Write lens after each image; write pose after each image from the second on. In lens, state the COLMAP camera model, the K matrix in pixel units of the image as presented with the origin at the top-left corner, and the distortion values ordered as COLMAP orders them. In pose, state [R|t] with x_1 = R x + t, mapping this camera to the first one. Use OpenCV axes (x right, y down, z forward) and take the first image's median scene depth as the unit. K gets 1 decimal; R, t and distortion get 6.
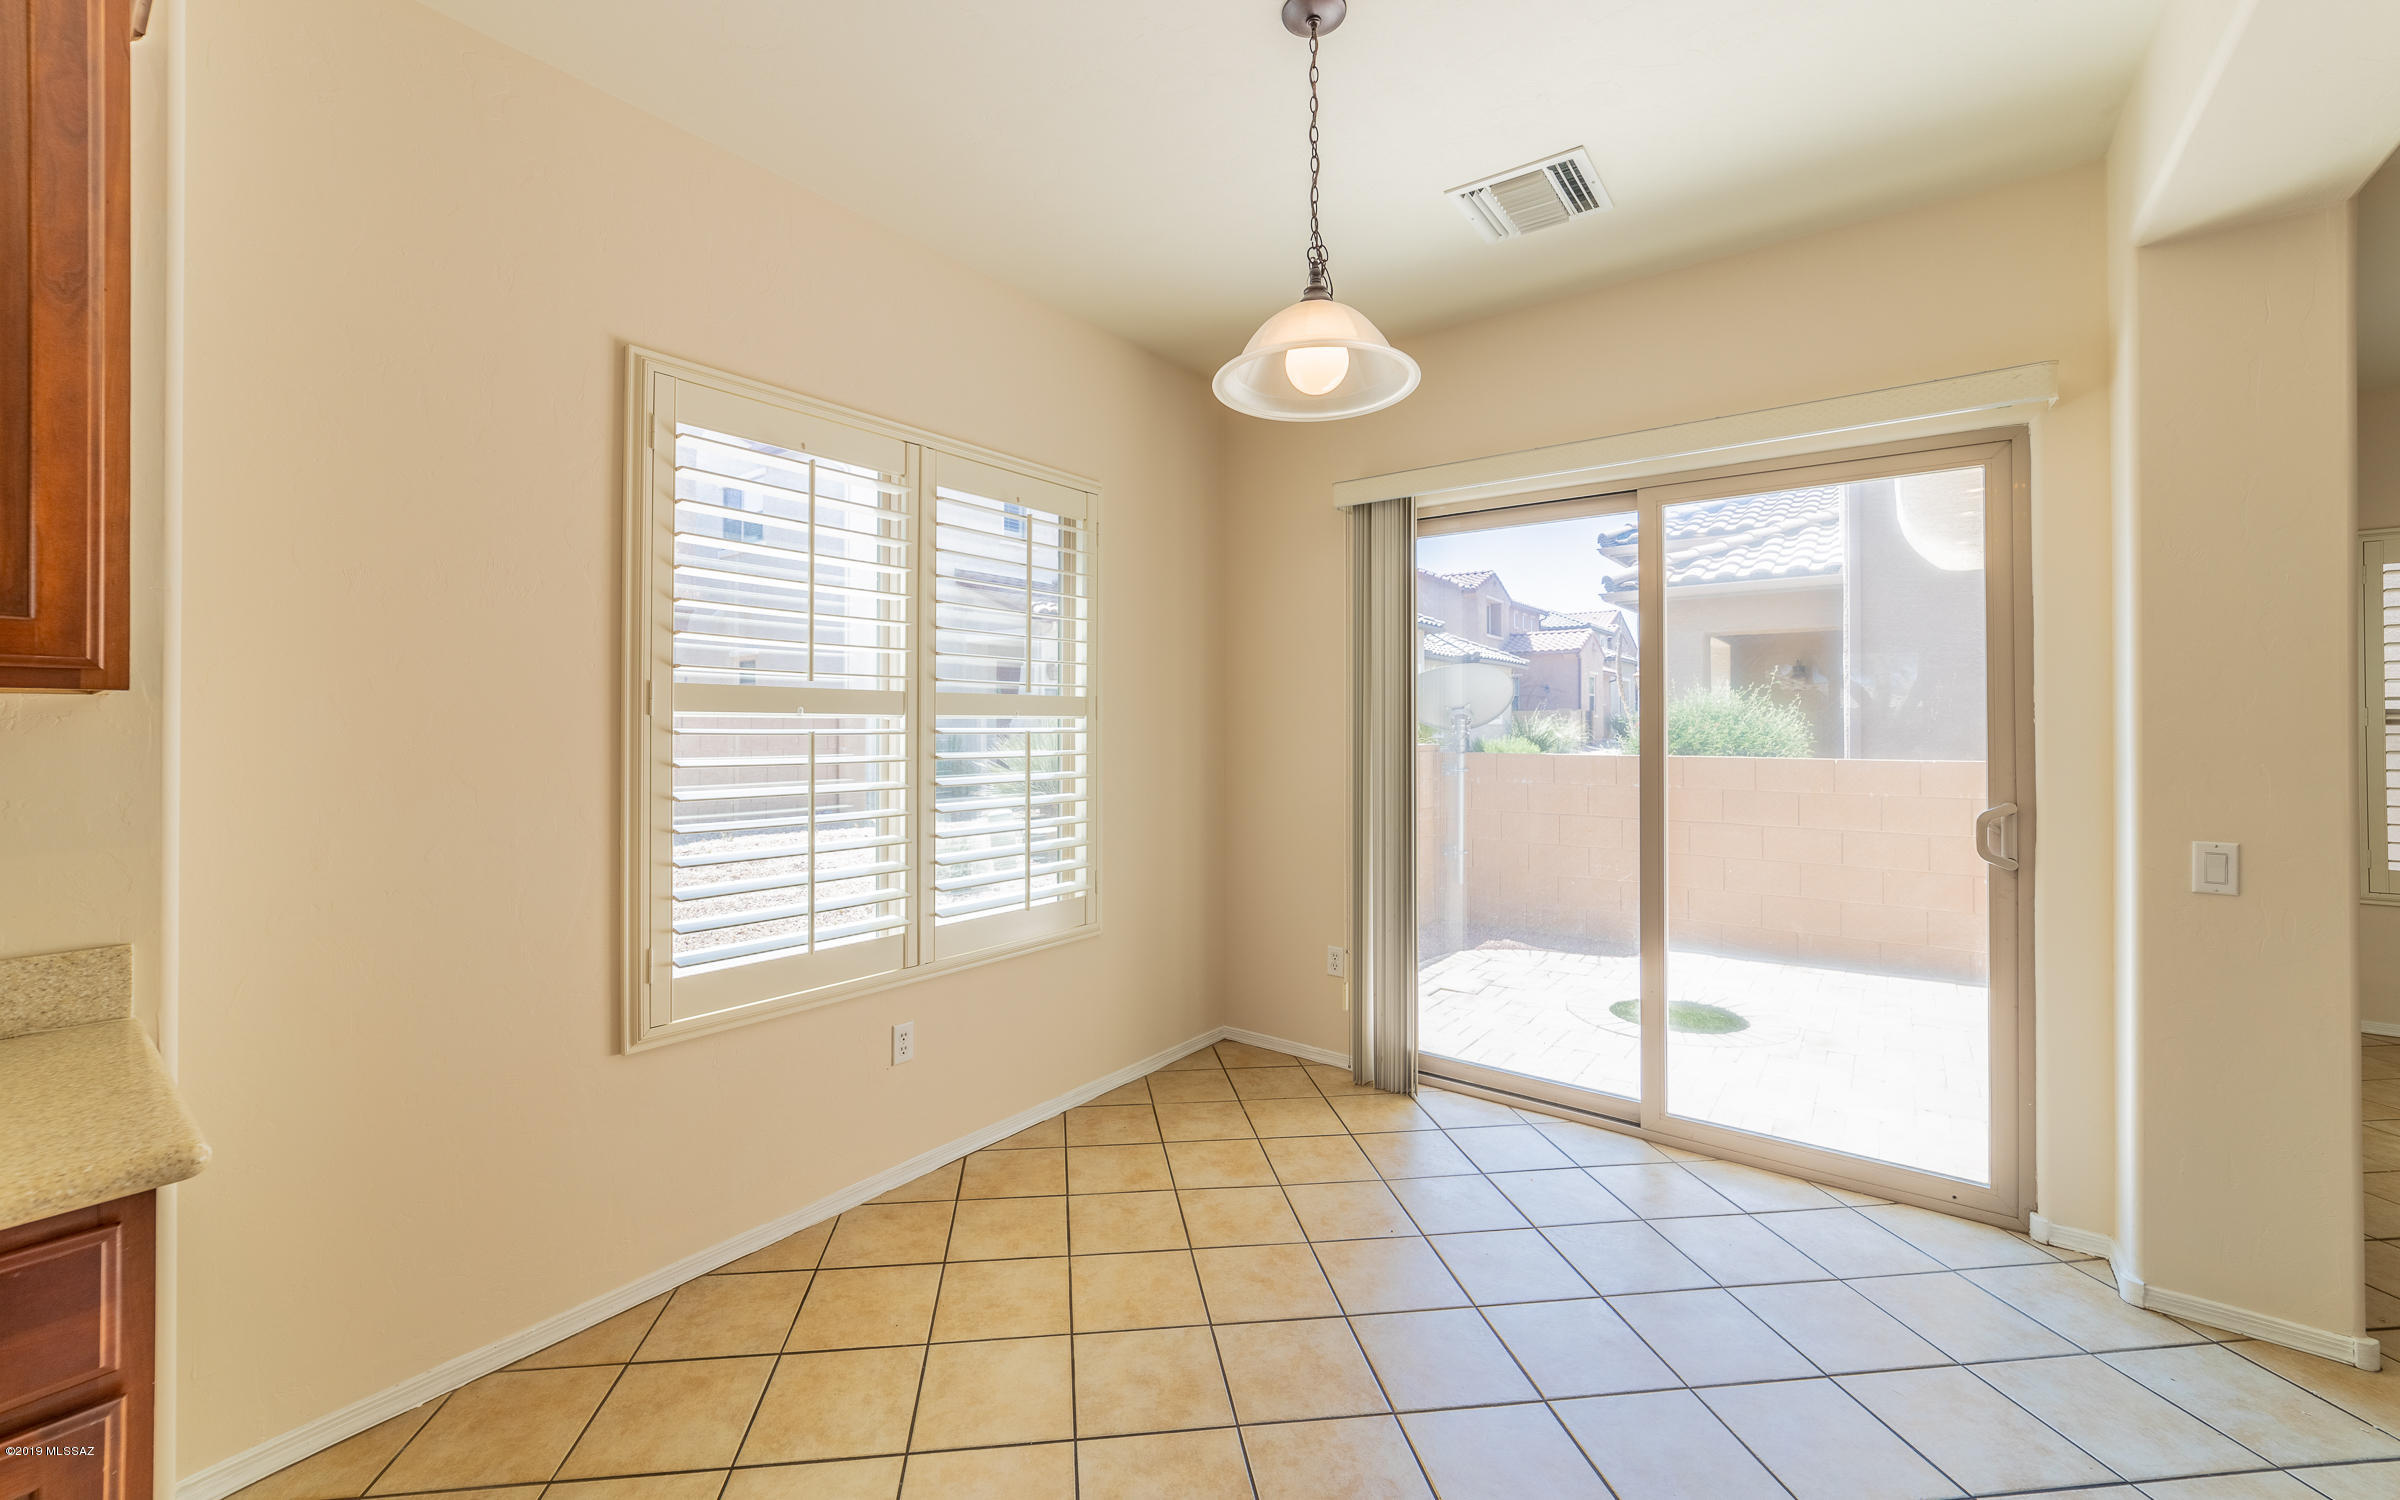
lens RADIAL K [[941.4, 0, 1183.7], [0, 941.4, 708.5], [0, 0, 1]] dist [-0.000136, 0.000683]
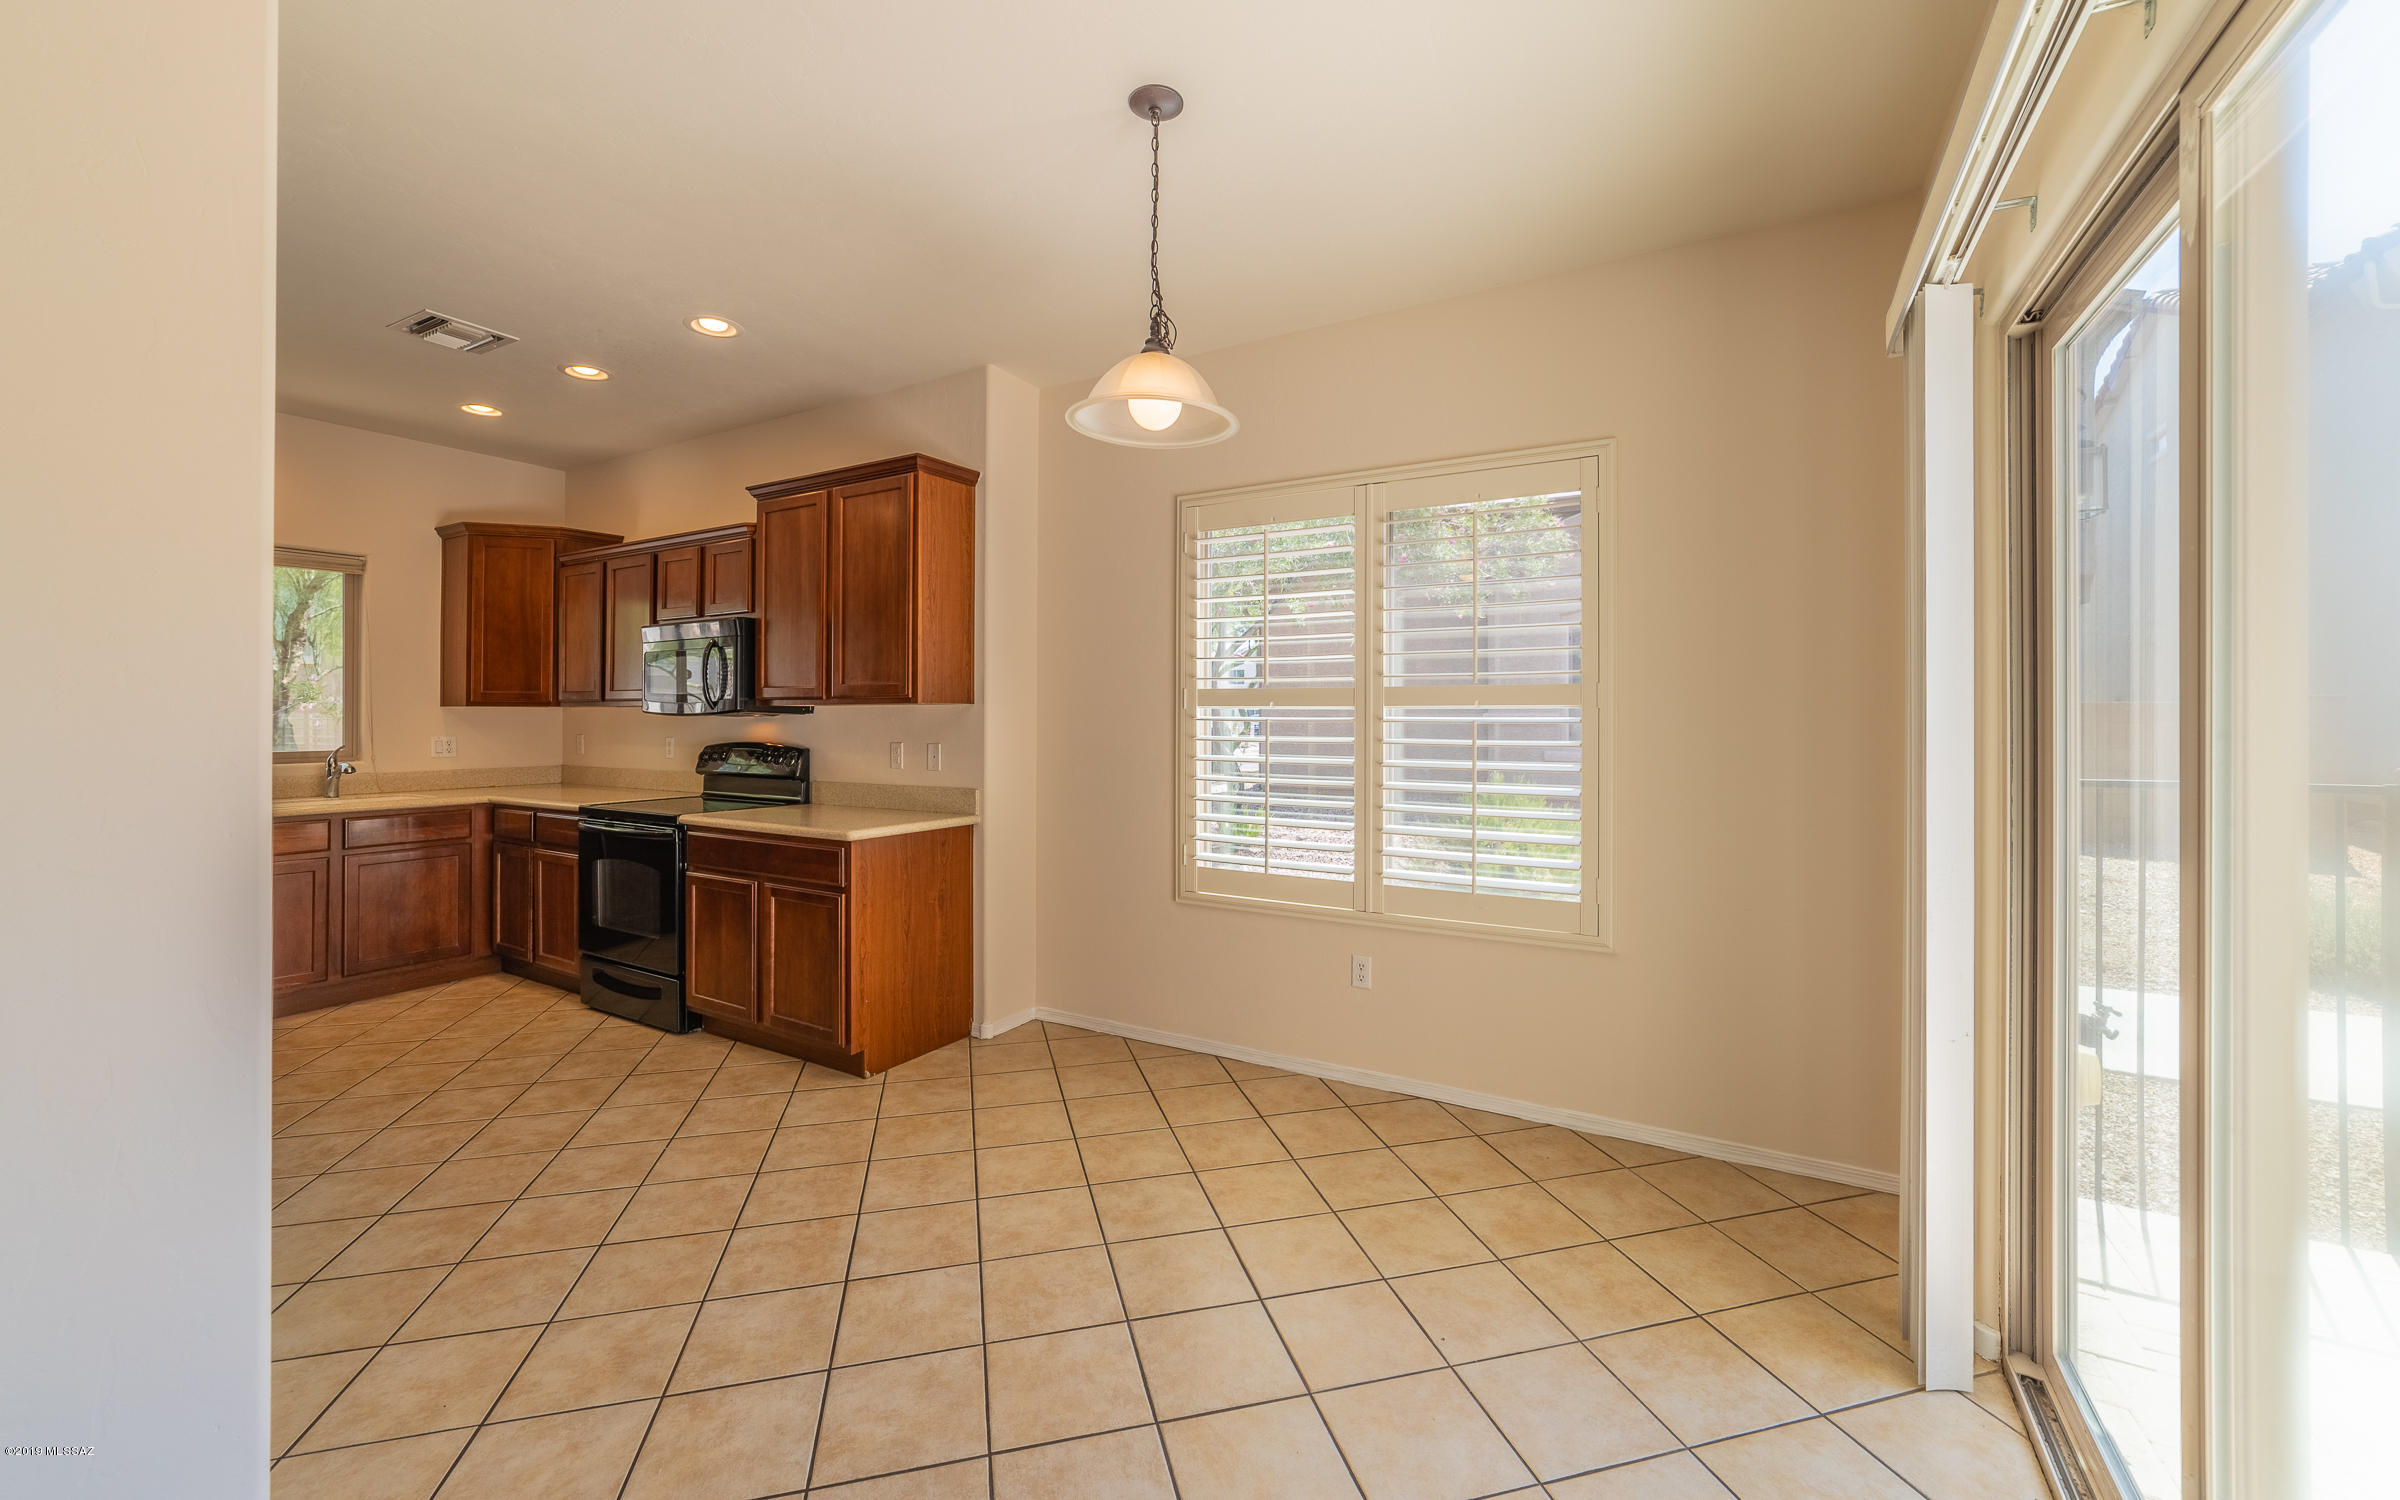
lens RADIAL K [[941.4, 0, 1183.7], [0, 941.4, 708.5], [0, 0, 1]] dist [-0.000136, 0.000683]
pose [[0.127944, -0.010985, -0.991721, 1.007208], [0.020830, 0.999748, -0.008386, 0.017332], [0.991563, -0.019585, 0.128141, 0.692217]]
